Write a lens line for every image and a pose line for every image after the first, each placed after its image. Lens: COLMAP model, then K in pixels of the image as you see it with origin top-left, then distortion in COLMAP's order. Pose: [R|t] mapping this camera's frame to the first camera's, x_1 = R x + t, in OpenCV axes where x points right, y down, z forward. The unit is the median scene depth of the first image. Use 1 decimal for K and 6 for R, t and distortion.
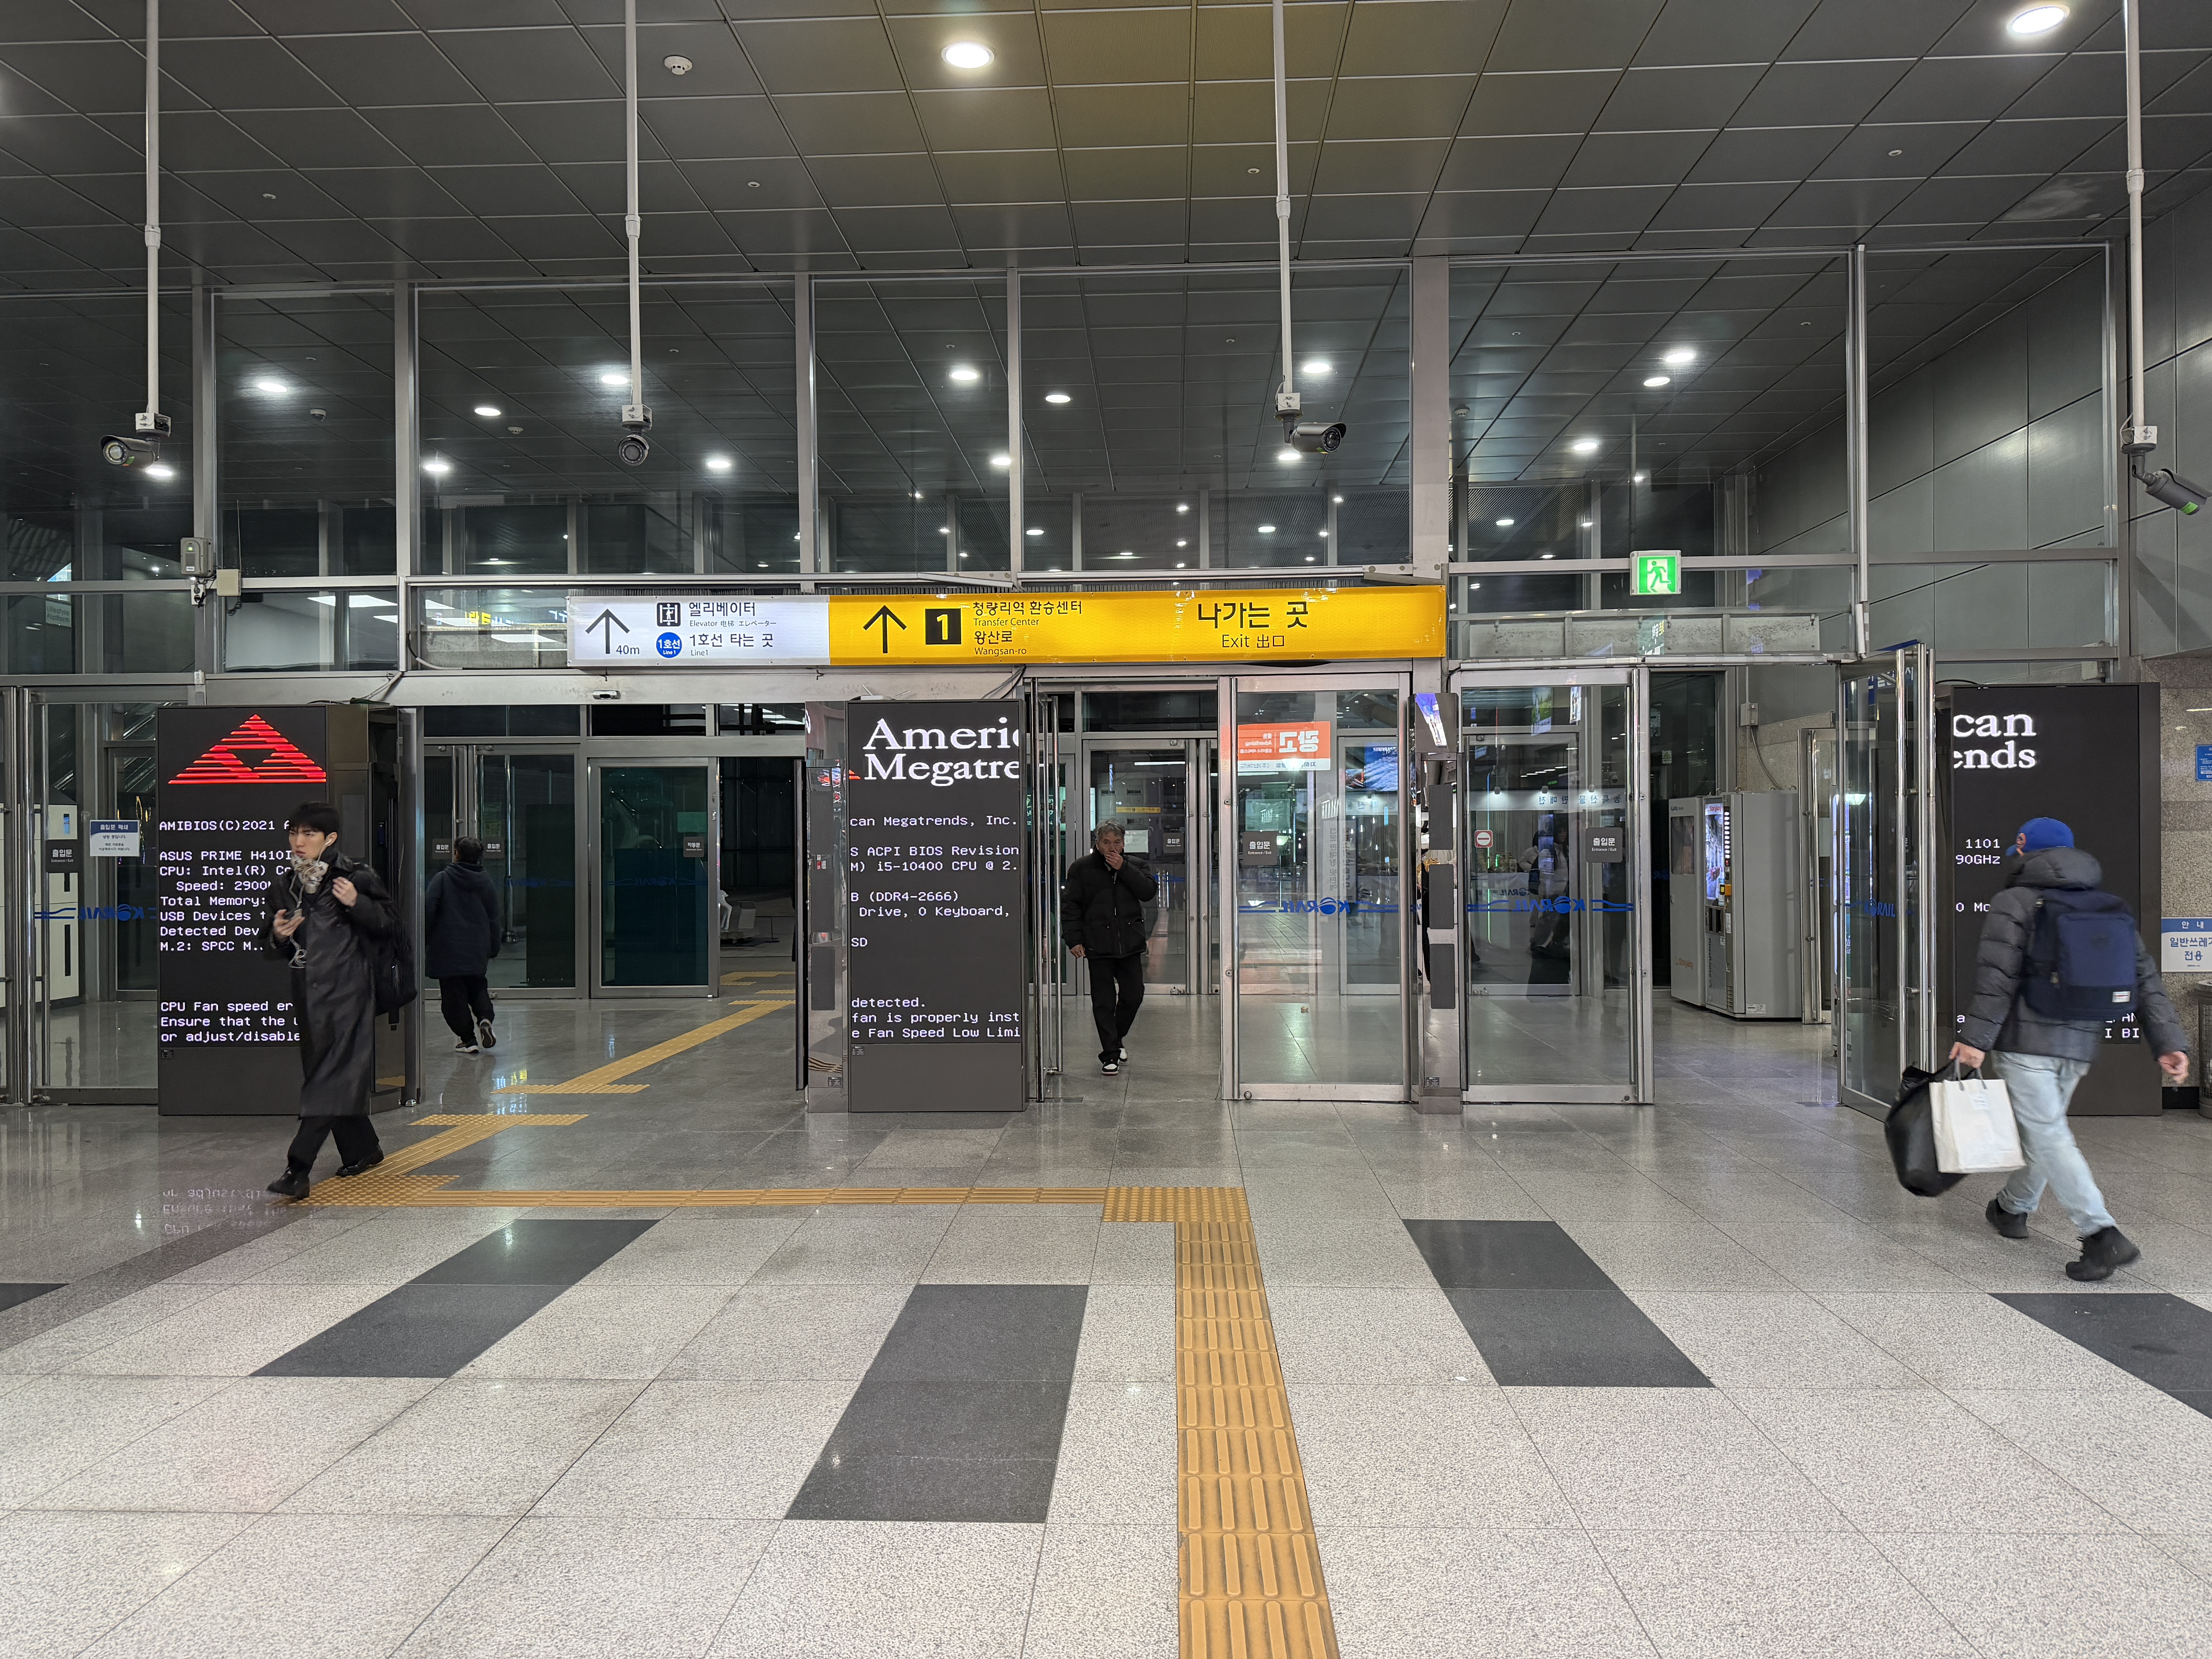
lens RADIAL K [[1556.0, 0, 1106.0], [0, 1556.0, 829.5], [0, 0, 1]] dist [0.110874, -0.157157]
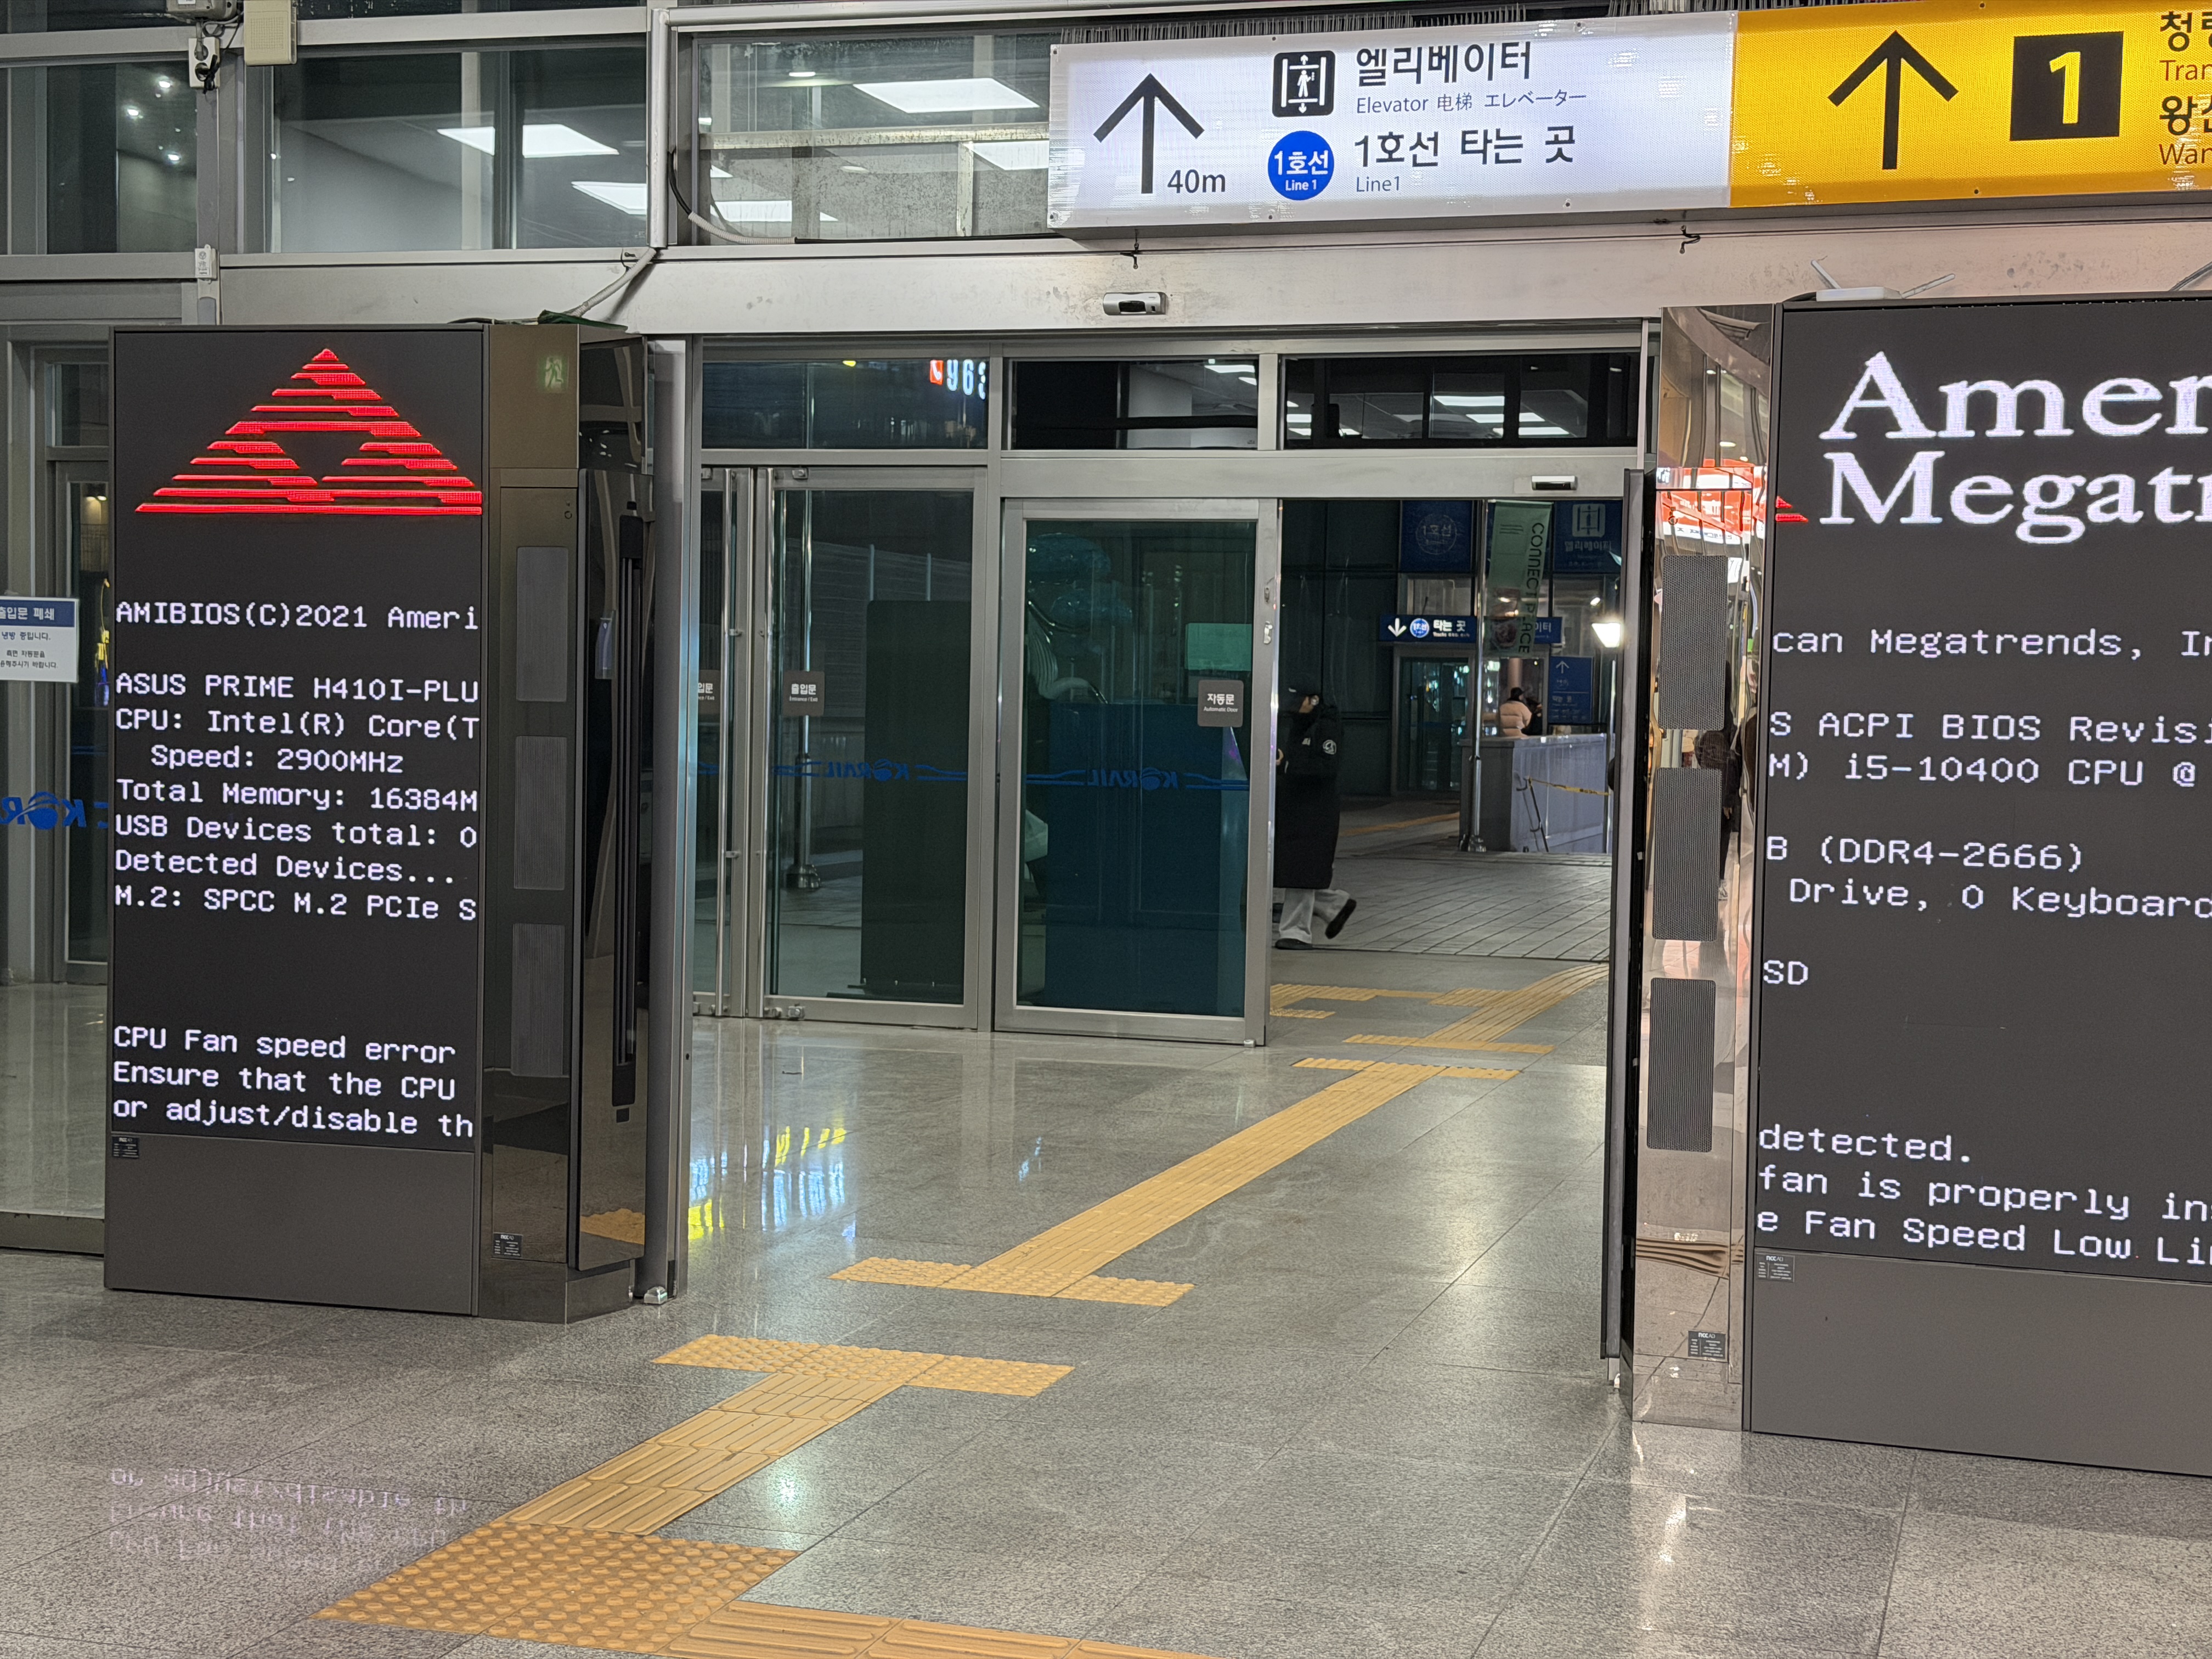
lens RADIAL K [[3106.0, 0, 1106.0], [0, 3106.0, 829.5], [0, 0, 1]] dist [0.357785, -1.020041]
pose [[0.966400, 0.038942, -0.254076, -0.123039], [-0.027629, 0.998468, 0.047942, 0.007797], [0.255553, -0.039312, 0.965995, 0.244092]]
